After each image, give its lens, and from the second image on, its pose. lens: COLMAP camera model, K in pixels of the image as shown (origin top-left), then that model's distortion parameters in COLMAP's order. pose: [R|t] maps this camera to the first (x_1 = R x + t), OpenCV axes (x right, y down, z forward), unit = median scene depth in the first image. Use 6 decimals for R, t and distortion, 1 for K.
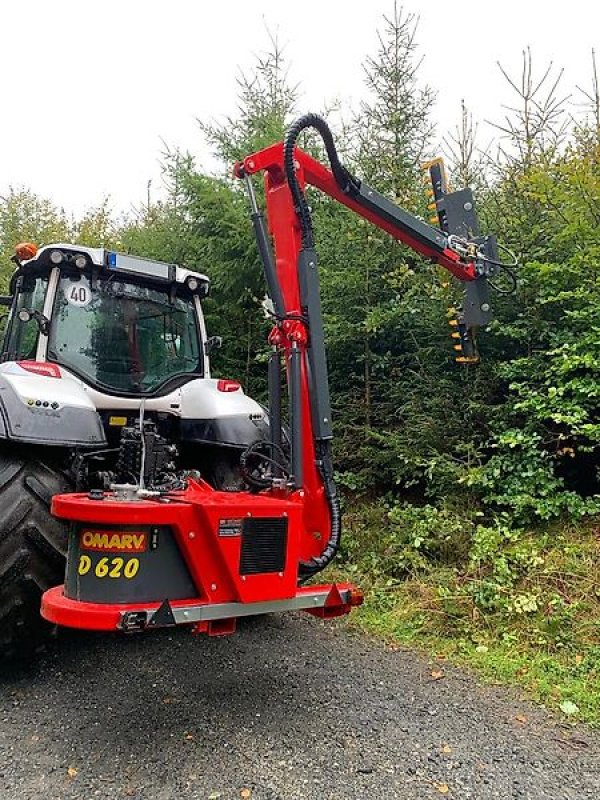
lens RADIAL K [[602.2, 0, 300.0], [0, 602.2, 400.0], [0, 0, 1]] dist [0.003869, 0.000042]
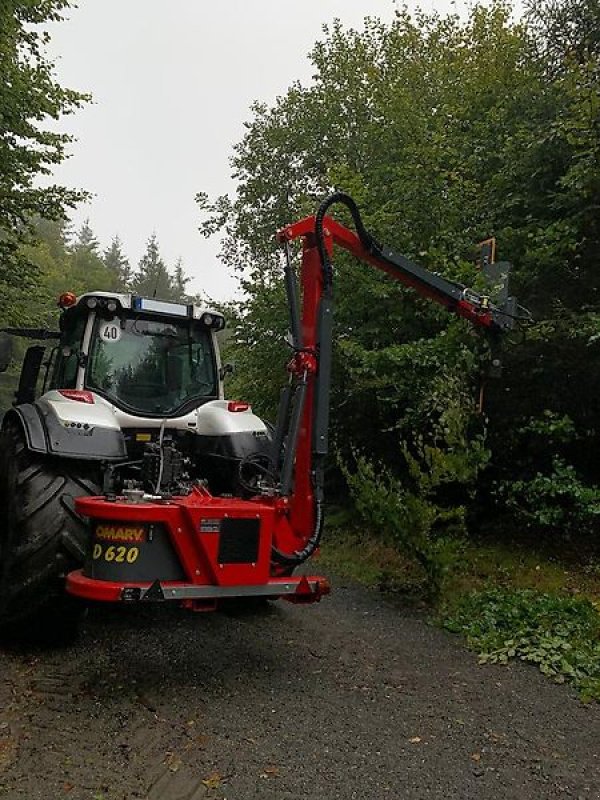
lens RADIAL K [[604.1, 0, 297.7], [0, 604.1, 396.7], [0, 0, 1]] dist [0.009424, -0.002253]
pose [[0.994071, -0.005145, -0.108612, 0.144090], [0.002850, 0.999770, -0.021269, -0.020957], [0.108696, 0.020834, 0.993857, -0.171785]]
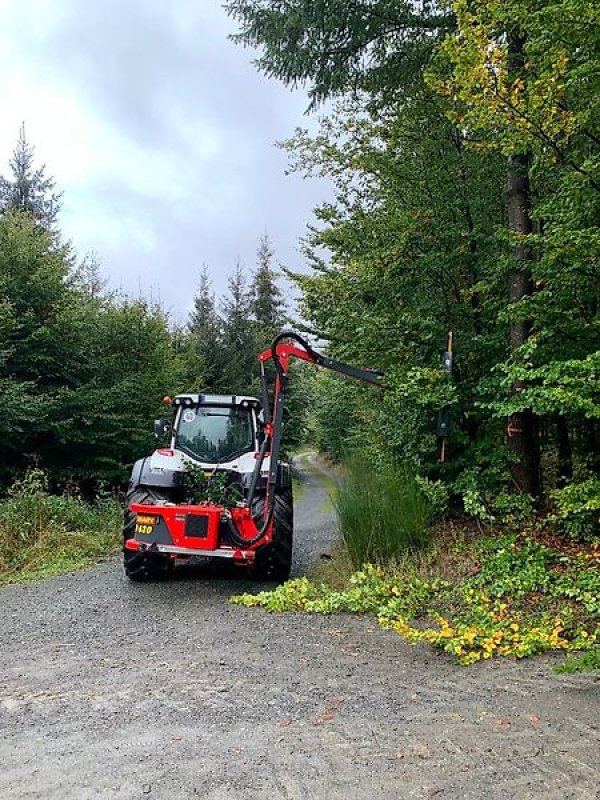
lens RADIAL K [[576.8, 0, 291.7], [0, 576.8, 400.2], [0, 0, 1]] dist [-0.000586, -0.000445]
pose [[0.827229, -0.077760, -0.556458, 1.171752], [0.030146, 0.995093, -0.094240, -0.026470], [0.561055, 0.061183, 0.825514, -0.552613]]
